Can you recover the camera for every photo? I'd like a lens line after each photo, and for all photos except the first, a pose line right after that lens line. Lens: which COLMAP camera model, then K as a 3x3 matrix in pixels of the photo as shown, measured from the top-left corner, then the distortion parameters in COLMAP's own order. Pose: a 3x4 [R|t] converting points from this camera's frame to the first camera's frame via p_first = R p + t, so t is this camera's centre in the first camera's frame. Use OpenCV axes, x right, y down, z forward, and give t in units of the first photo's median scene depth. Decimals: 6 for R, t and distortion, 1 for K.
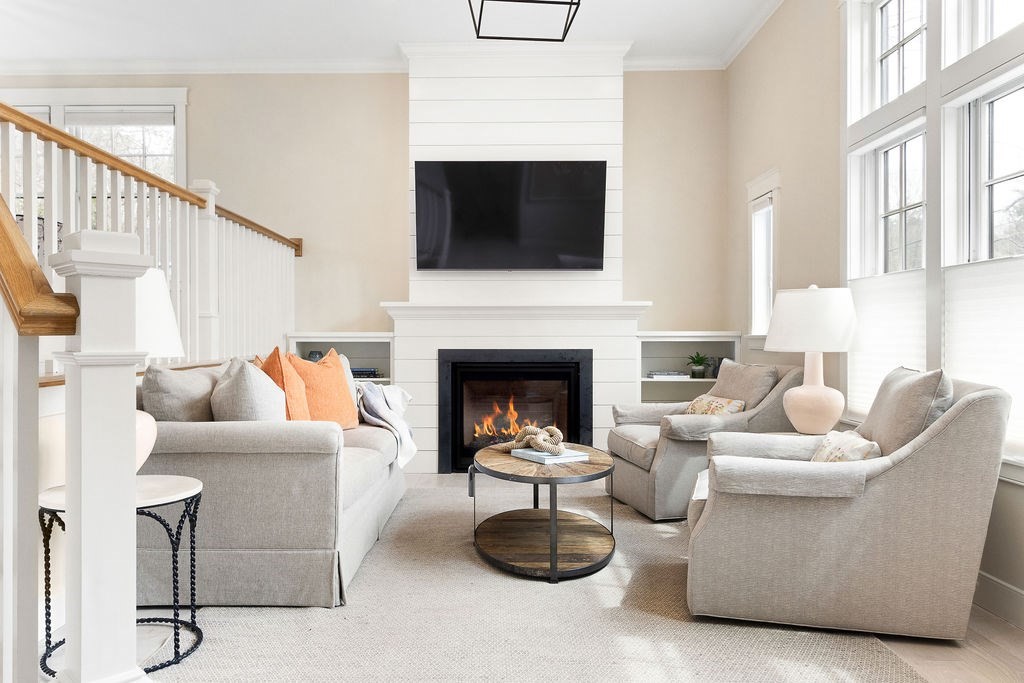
lens RADIAL K [[748.0, 0, 483.3], [0, 748.0, 342.8], [0, 0, 1]] dist [-0.000738, -0.003920]
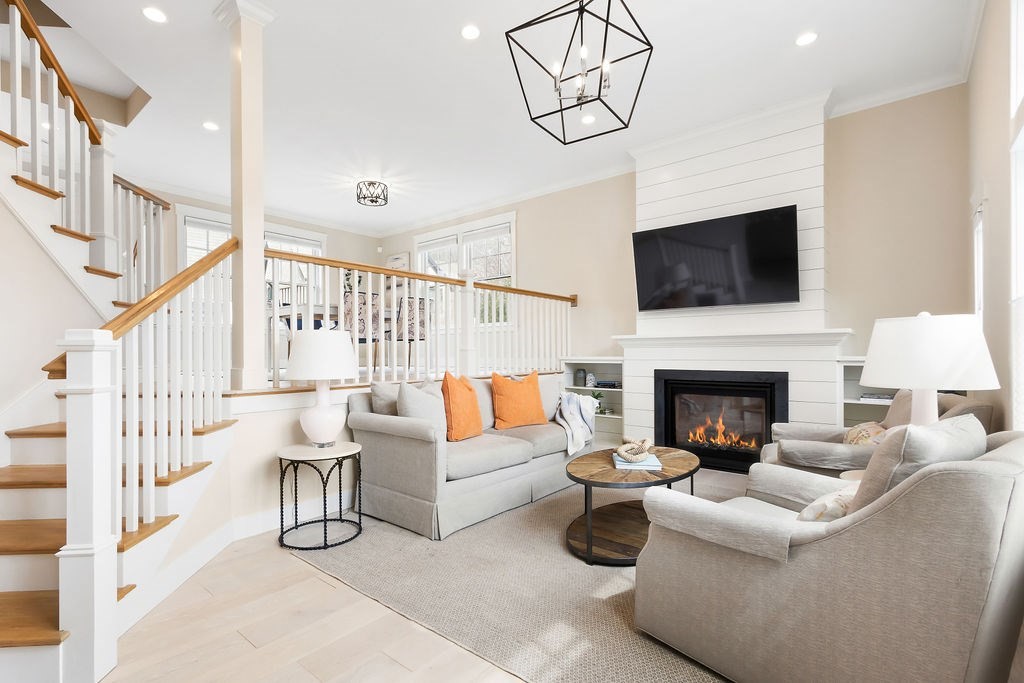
lens RADIAL K [[476.7, 0, 487.3], [0, 476.7, 355.1], [0, 0, 1]] dist [-0.000303, -0.000318]
pose [[0.769346, -0.000882, -0.638832, 0.399477], [-0.000155, 0.999999, -0.001567, -0.024684], [0.638832, 0.001305, 0.769345, 0.230590]]
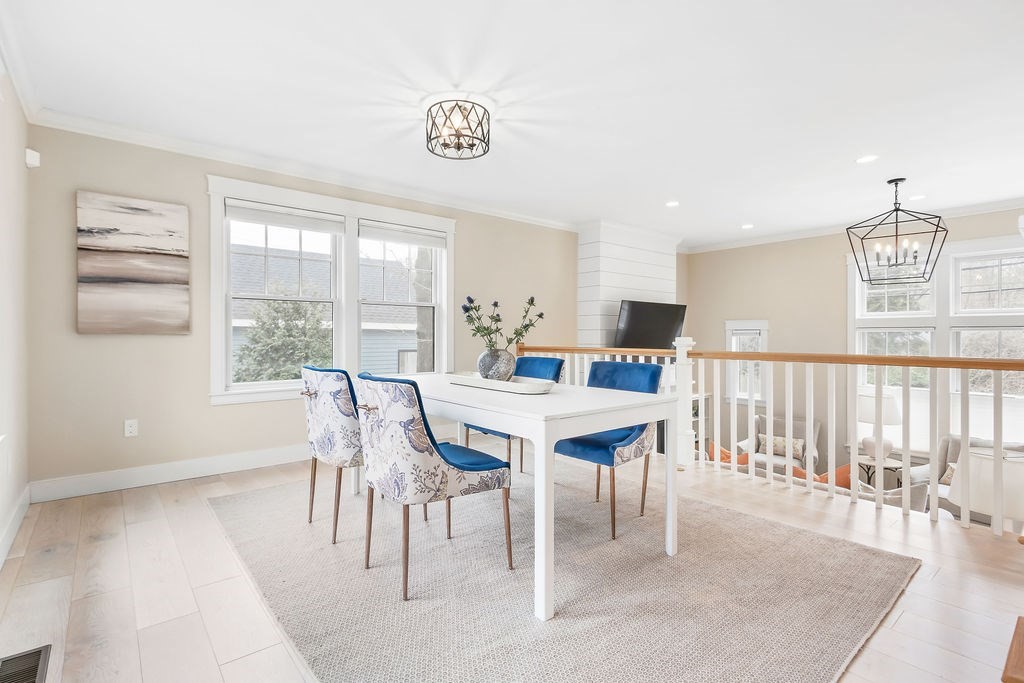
lens RADIAL K [[469.3, 0, 506.8], [0, 469.3, 331.6], [0, 0, 1]] dist [-0.000359, -0.000472]
pose [[0.767816, 0.007003, 0.640632, -1.416405], [0.003882, 0.999871, -0.015582, -0.249884], [-0.640659, 0.014451, 0.767690, 0.619391]]
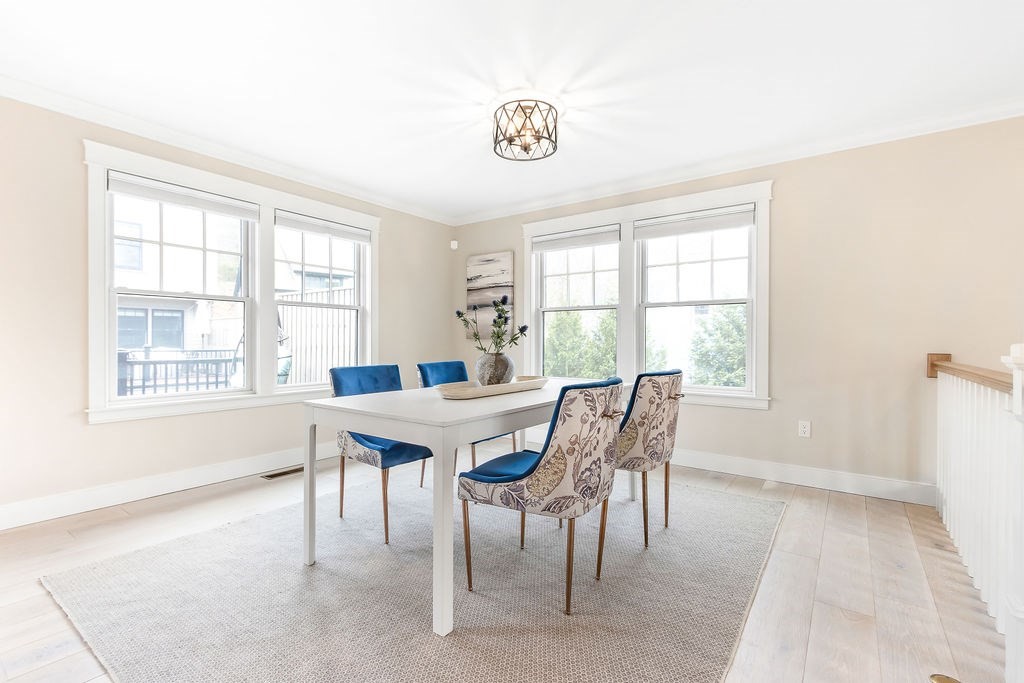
lens RADIAL K [[468.7, 0, 500.3], [0, 468.7, 339.4], [0, 0, 1]] dist [0.002597, -0.000046]
pose [[0.810908, -0.000367, -0.585173, -0.558570], [-0.005404, 0.999952, -0.008116, -0.248207], [0.585148, 0.009744, 0.810868, 0.619912]]
